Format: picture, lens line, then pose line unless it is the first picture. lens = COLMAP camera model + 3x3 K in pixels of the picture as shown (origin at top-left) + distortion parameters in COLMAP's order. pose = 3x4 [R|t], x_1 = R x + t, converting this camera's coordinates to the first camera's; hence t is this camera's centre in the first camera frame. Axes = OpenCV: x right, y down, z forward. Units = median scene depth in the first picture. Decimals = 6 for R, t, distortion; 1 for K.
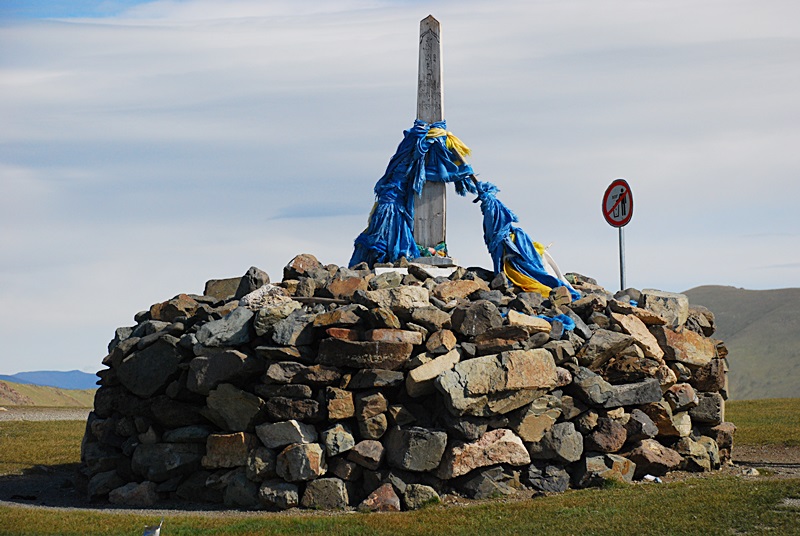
lens RADIAL K [[1987.6, 0, 403.2], [0, 1987.6, 271.6], [0, 0, 1]] dist [0.616142, 0.000000]
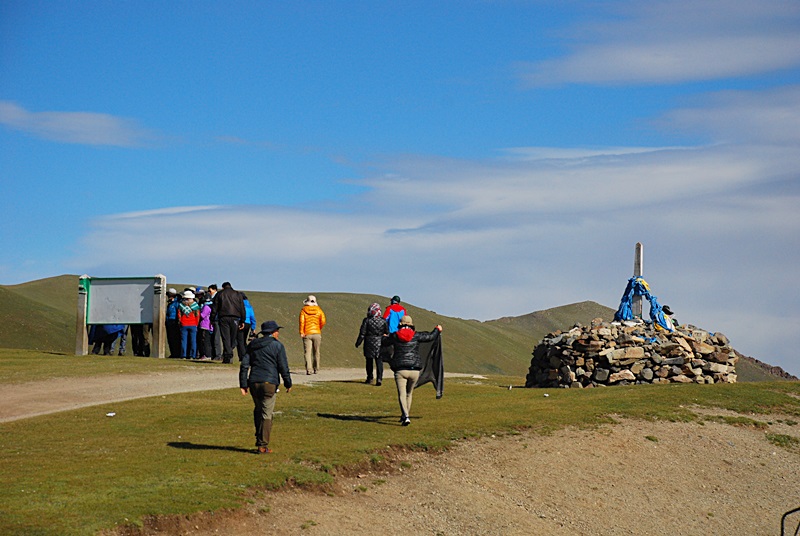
lens RADIAL K [[2497.0, 0, 400.1], [0, 2497.0, 267.9], [0, 0, 1]] dist [0.062703, 0.000000]
pose [[0.907581, -0.003398, -0.419864, 1.495716], [-0.004205, 0.999844, -0.017181, -0.021907], [0.419857, 0.017359, 0.907424, -3.073688]]
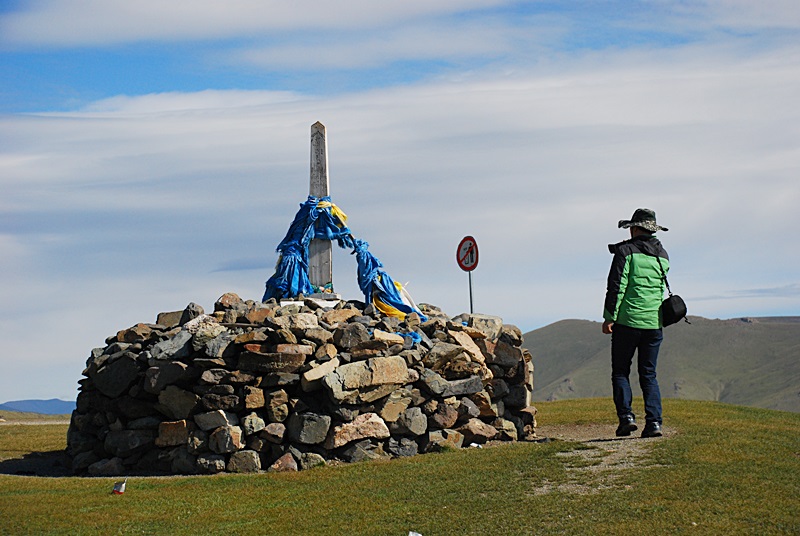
lens RADIAL K [[1648.9, 0, 406.9], [0, 1648.9, 260.6], [0, 0, 1]] dist [0.470316, 0.000000]
pose [[0.998646, -0.016129, 0.049464, 0.019073], [0.017692, 0.999353, -0.031321, 0.007722], [-0.048927, 0.032153, 0.998285, -0.177011]]
